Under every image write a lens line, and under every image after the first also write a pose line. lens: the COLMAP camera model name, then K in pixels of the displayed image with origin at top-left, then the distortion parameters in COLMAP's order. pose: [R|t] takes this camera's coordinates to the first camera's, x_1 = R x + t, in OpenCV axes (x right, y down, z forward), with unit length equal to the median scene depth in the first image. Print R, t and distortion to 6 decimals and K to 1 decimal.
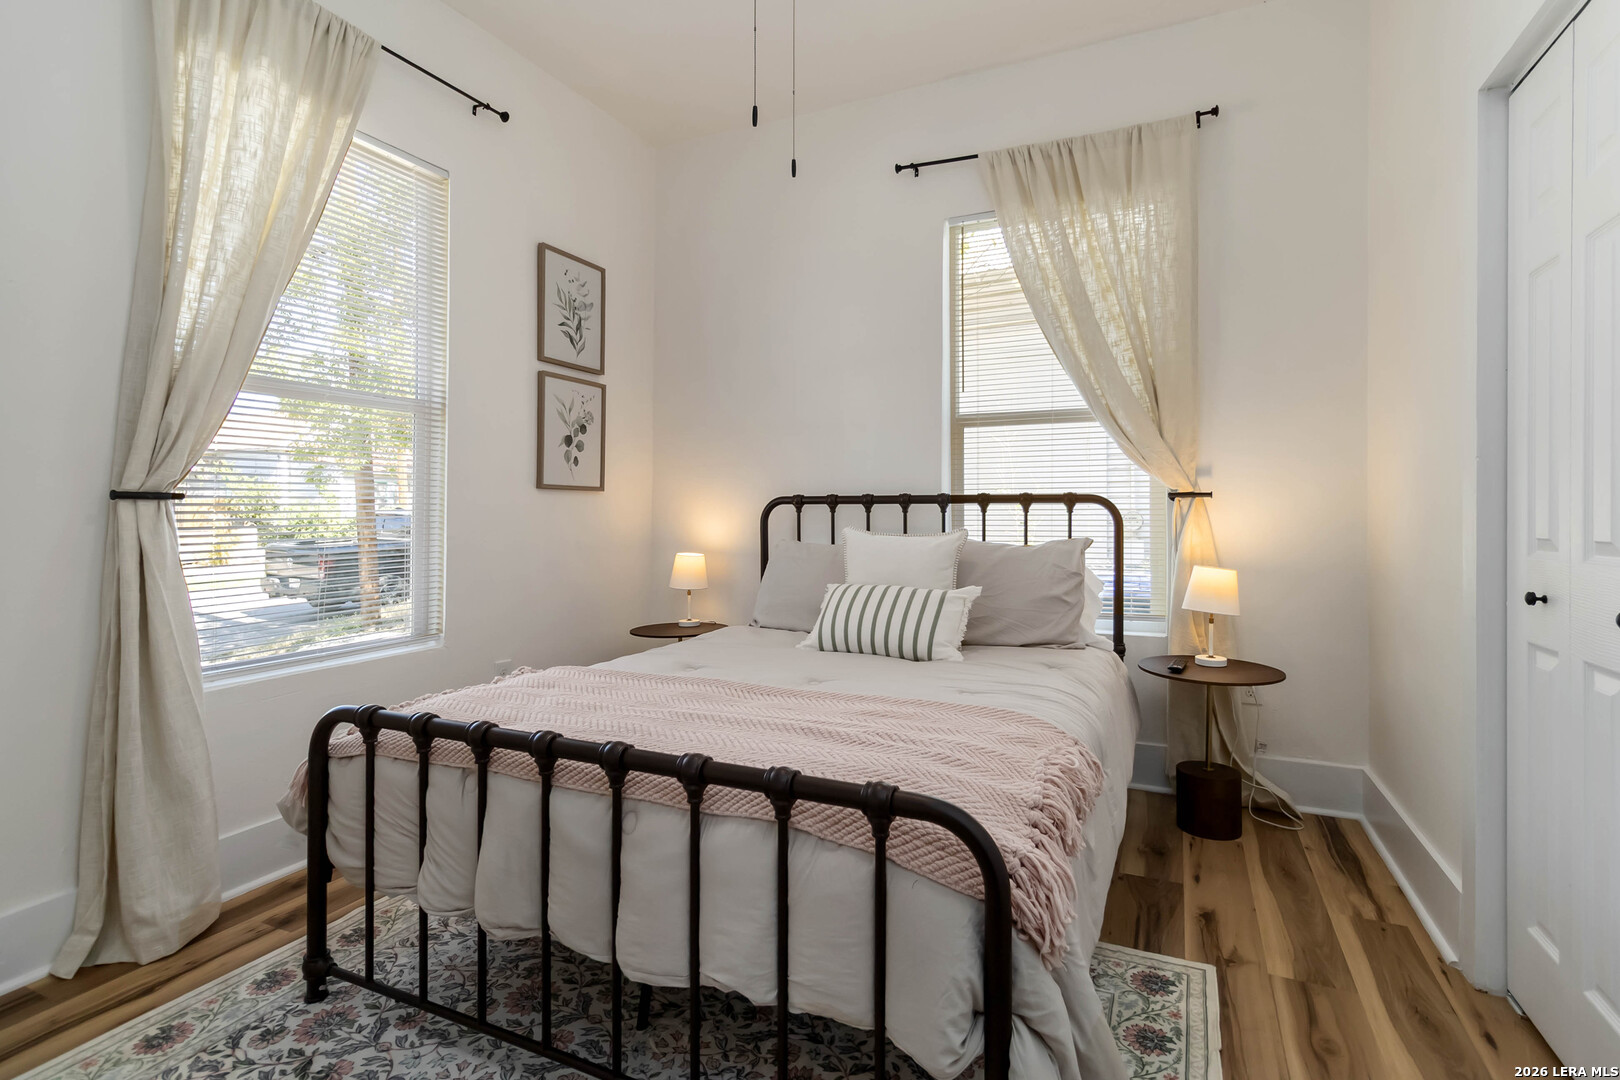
lens RADIAL K [[776.5, 0, 814.7], [0, 776.5, 506.1], [0, 0, 1]] dist [-0.000341, 0.000762]
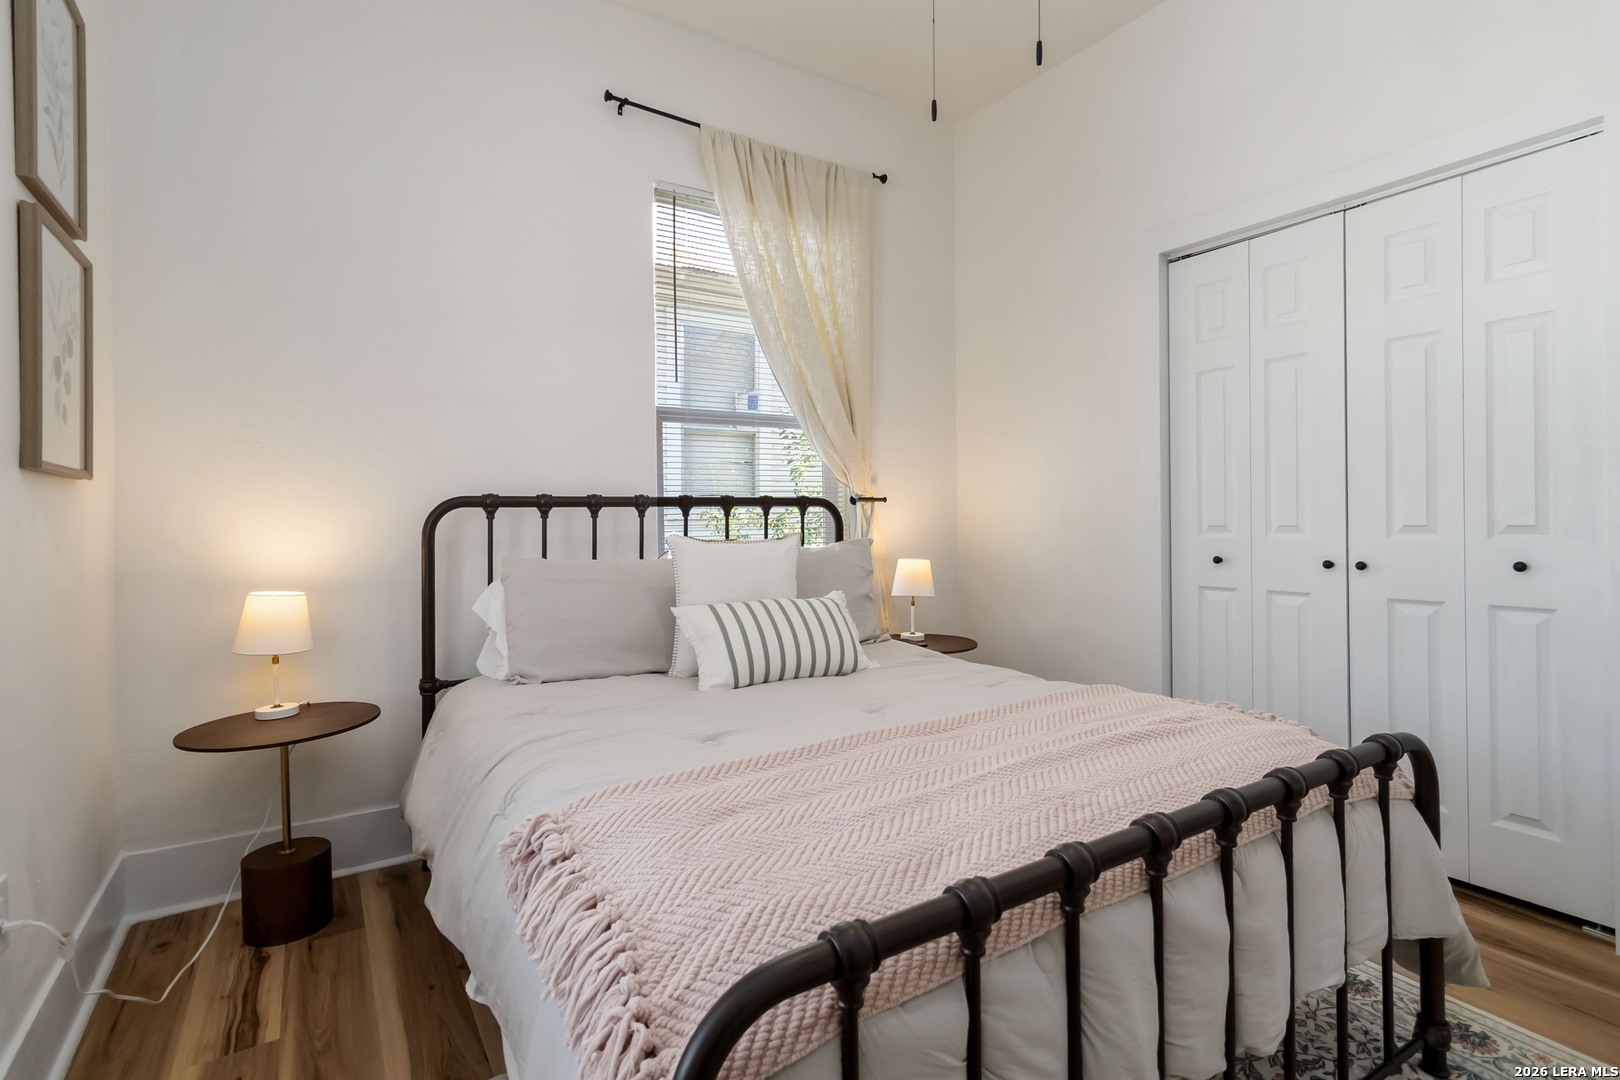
lens RADIAL K [[783.9, 0, 812.0], [0, 783.9, 512.6], [0, 0, 1]] dist [0.001692, 0.000290]
pose [[0.531144, -0.004543, 0.847269, -0.566167], [0.004229, 0.999987, 0.002711, 0.001976], [-0.847271, 0.002143, 0.531157, 0.449753]]
